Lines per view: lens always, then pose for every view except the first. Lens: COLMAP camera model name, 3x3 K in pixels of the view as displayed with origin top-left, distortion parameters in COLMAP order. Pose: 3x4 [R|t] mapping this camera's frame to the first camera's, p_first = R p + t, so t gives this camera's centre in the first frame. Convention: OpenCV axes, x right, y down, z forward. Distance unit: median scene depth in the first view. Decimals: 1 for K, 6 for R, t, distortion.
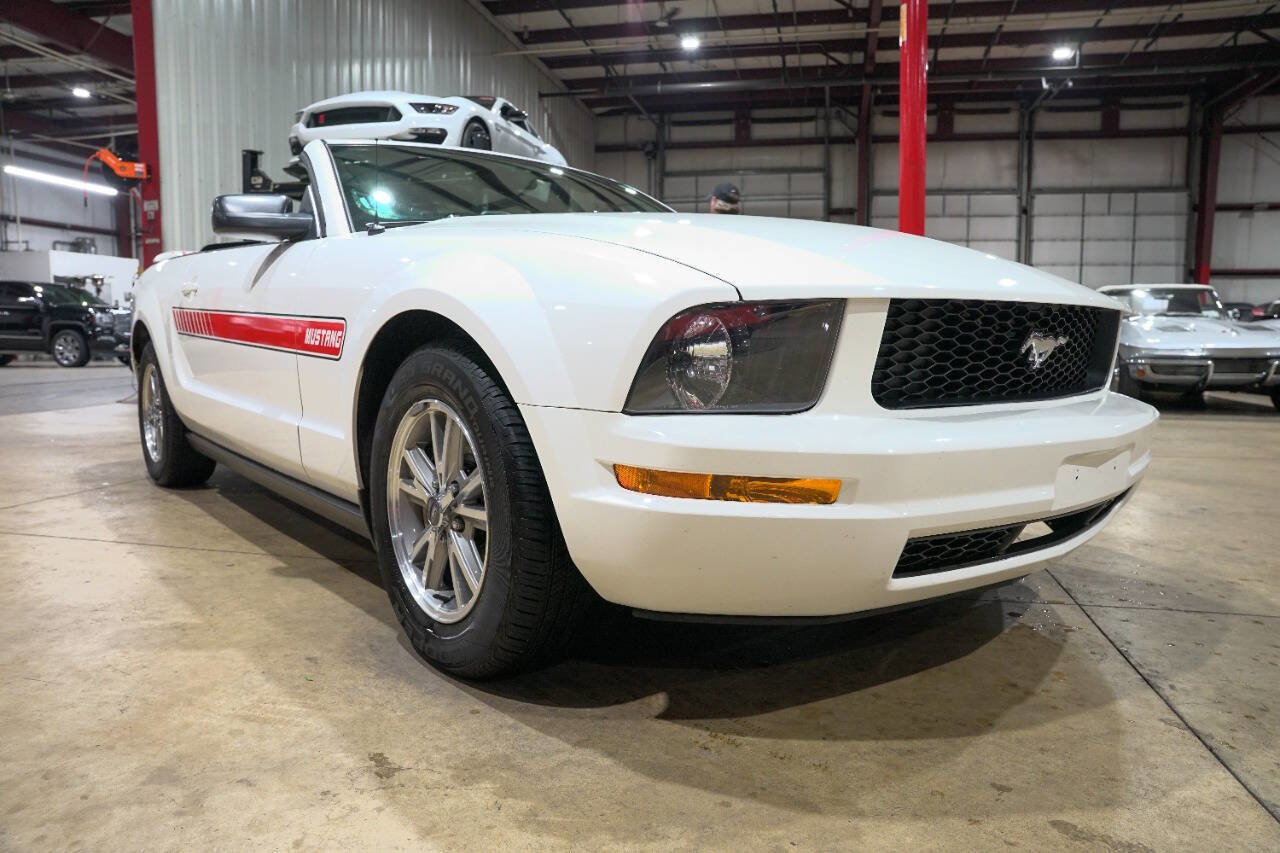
lens RADIAL K [[876.0, 0, 640.0], [0, 876.0, 426.5], [0, 0, 1]] dist [-0.140399, 0.112403]
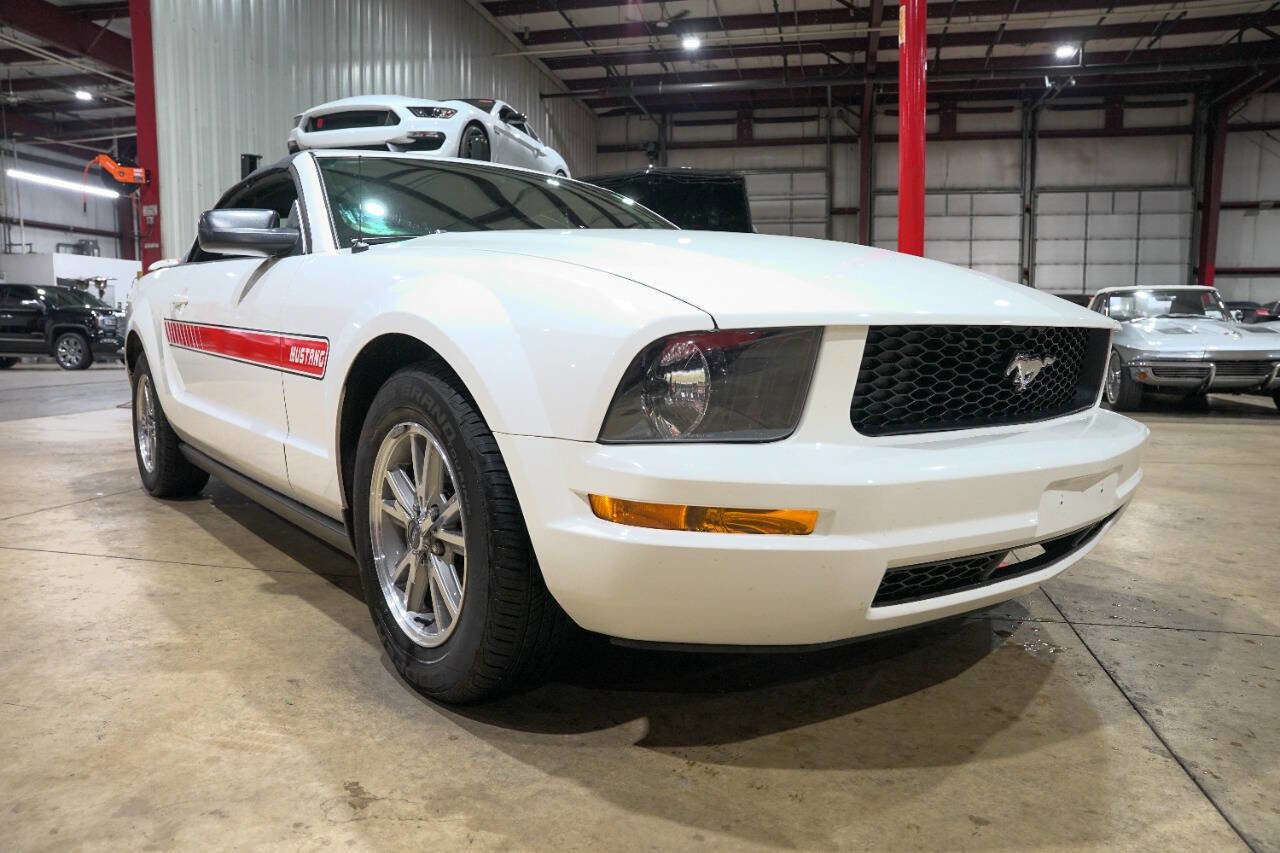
lens RADIAL K [[873.5, 0, 640.0], [0, 873.5, 426.5], [0, 0, 1]] dist [-0.136524, 0.106884]
pose [[0.999977, -0.000690, -0.006744, 0.015247], [0.000722, 0.999988, 0.004760, -0.016493], [0.006741, -0.004765, 0.999966, 0.004992]]
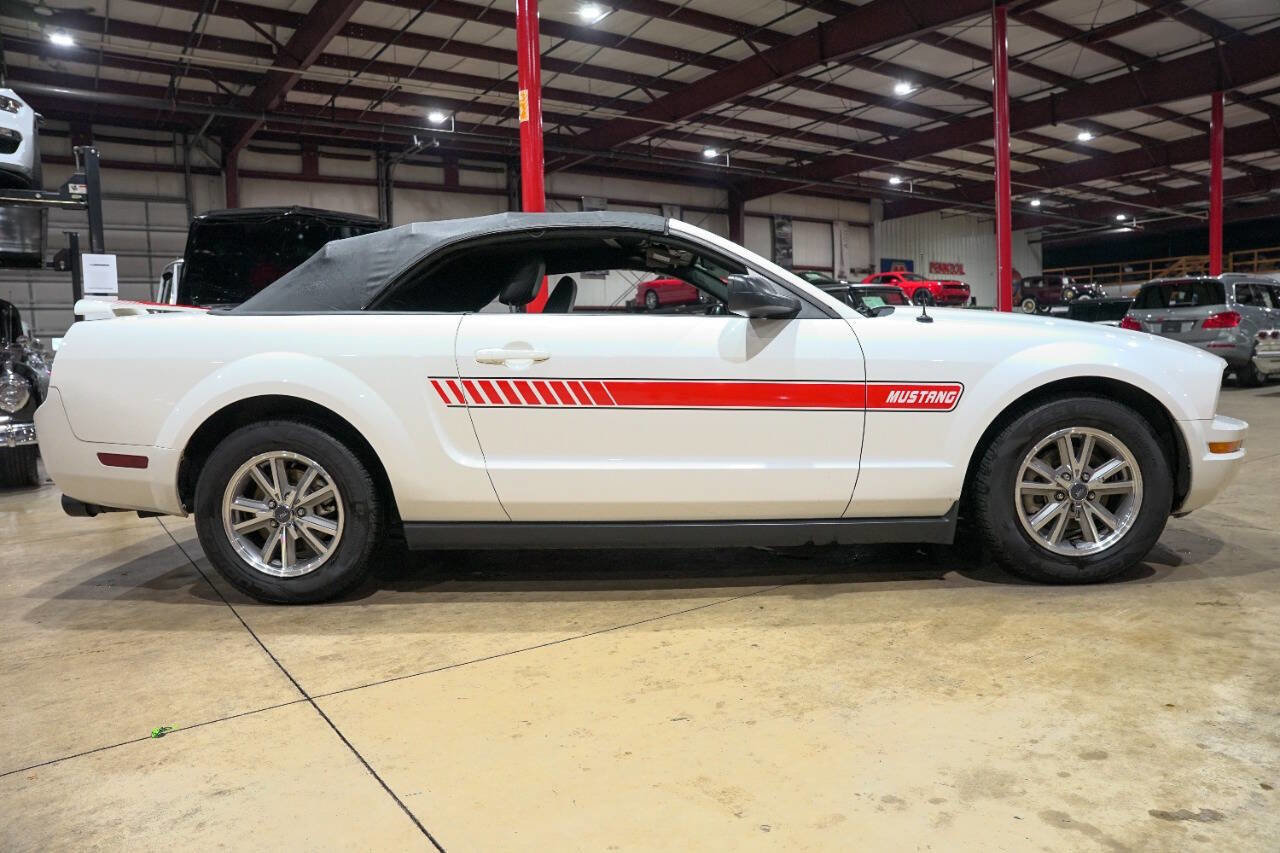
lens RADIAL K [[876.0, 0, 640.0], [0, 876.0, 426.5], [0, 0, 1]] dist [-0.140399, 0.112403]
pose [[0.668568, -0.087531, 0.738481, -0.585351], [0.113487, 0.993426, 0.015007, -0.044348], [-0.734940, 0.073775, 0.674107, 0.140377]]
